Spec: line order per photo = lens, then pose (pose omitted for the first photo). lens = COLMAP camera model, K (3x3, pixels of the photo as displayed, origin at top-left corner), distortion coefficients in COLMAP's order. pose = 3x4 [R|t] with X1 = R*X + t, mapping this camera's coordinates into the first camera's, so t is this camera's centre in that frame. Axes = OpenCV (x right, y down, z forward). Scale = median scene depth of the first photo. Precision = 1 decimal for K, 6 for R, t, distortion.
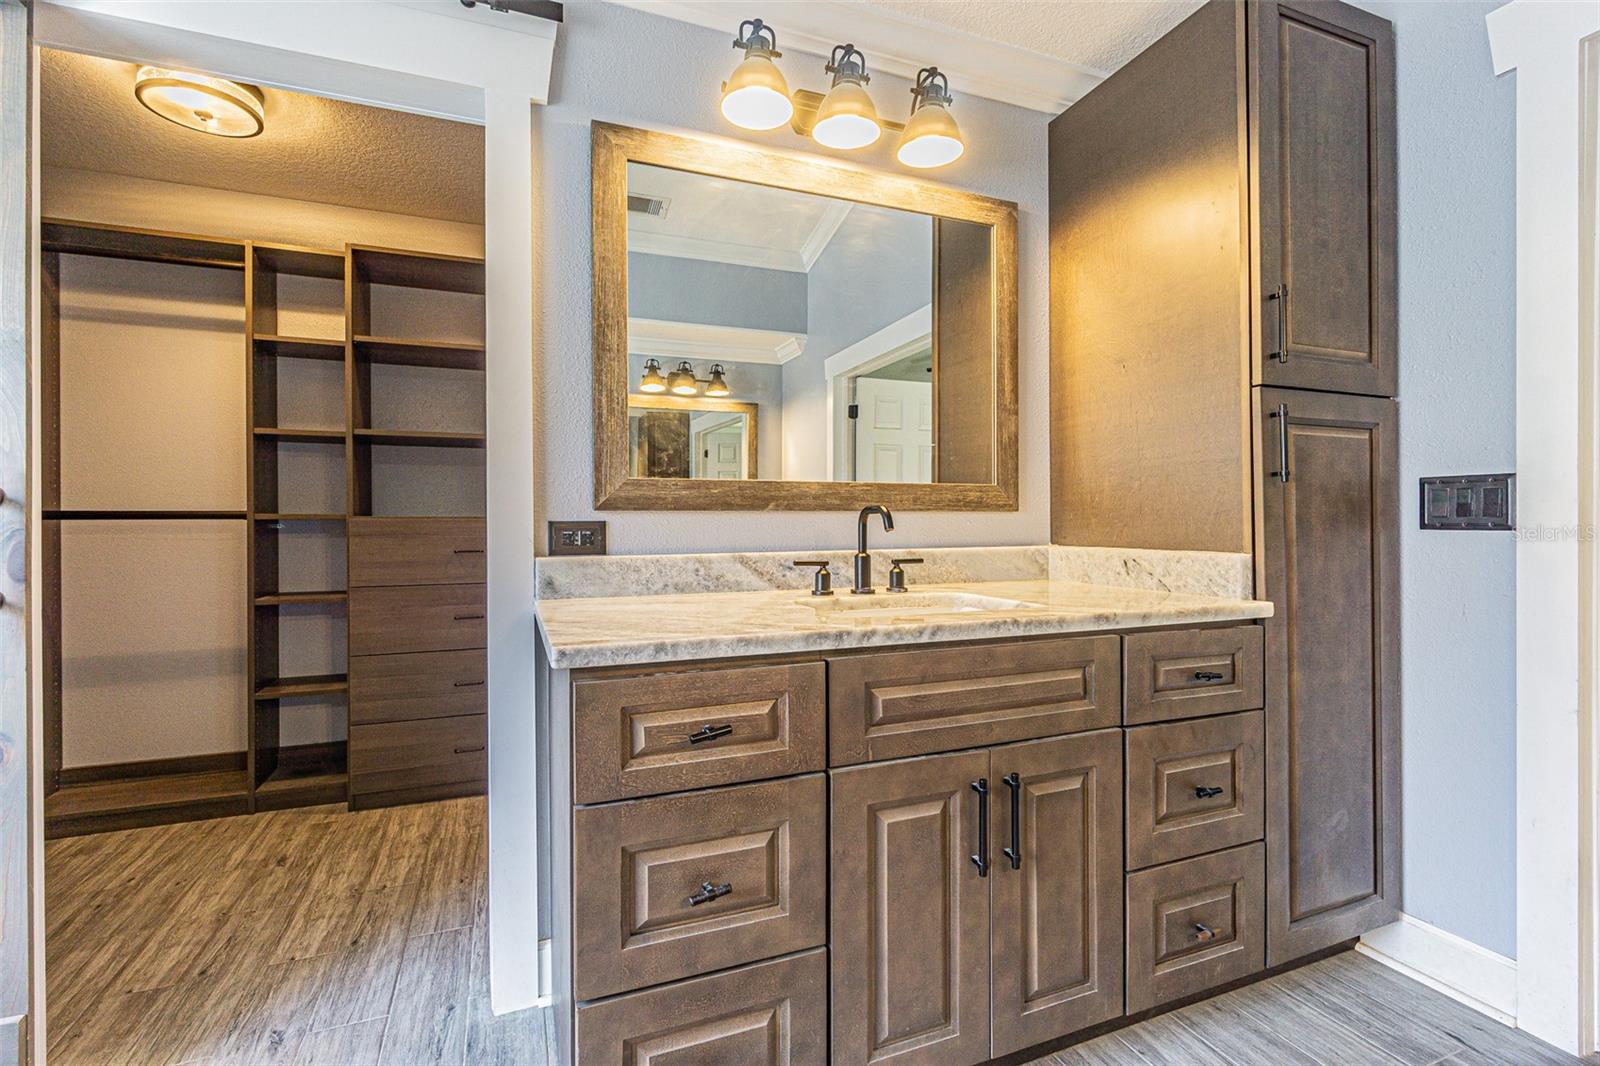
lens RADIAL K [[699.6, 0, 846.0], [0, 699.6, 527.5], [0, 0, 1]] dist [-0.002866, -0.000065]
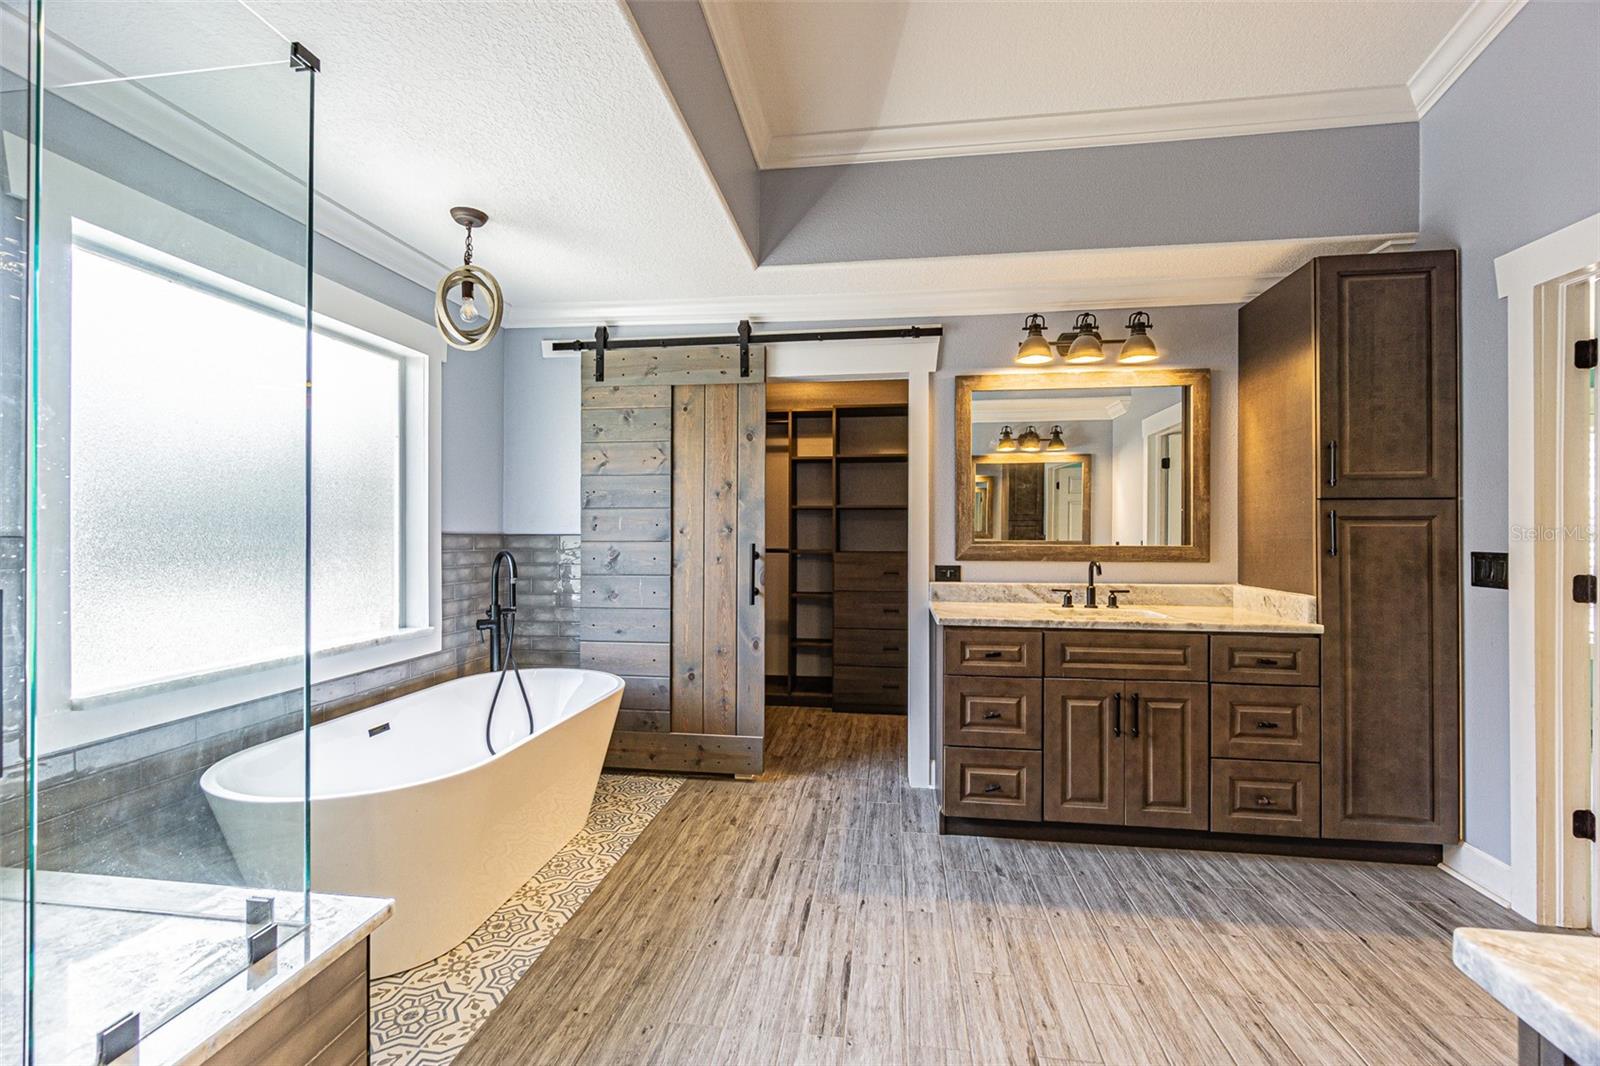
lens RADIAL K [[699.6, 0, 846.0], [0, 699.6, 527.5], [0, 0, 1]] dist [-0.002866, -0.000065]
pose [[0.867014, -0.000200, -0.498284, 0.416359], [-0.009309, 0.999819, -0.016599, -0.088954], [0.498197, 0.019030, 0.866855, -1.023384]]
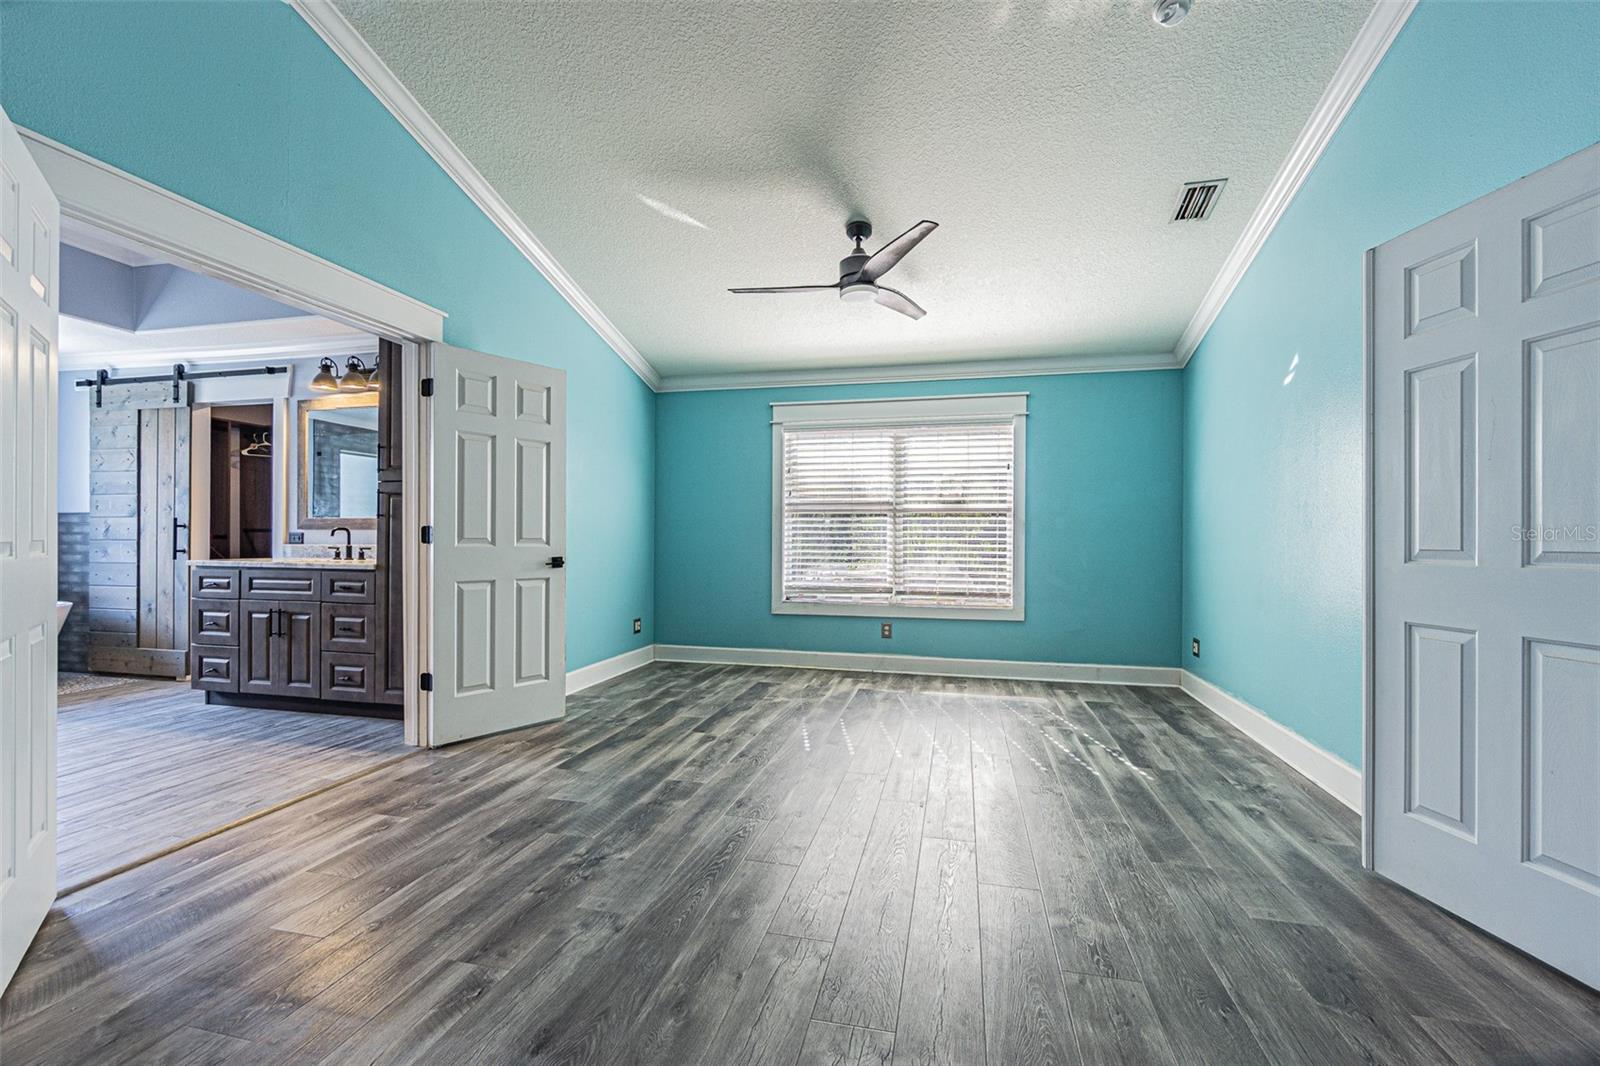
lens RADIAL K [[718.8, 0, 781.4], [0, 718.8, 535.1], [0, 0, 1]] dist [-0.001784, 0.000294]
pose [[0.807051, 0.004856, -0.590462, 3.244979], [-0.012853, 0.999874, -0.009344, 0.002833], [0.590342, 0.015130, 0.807011, -0.278585]]
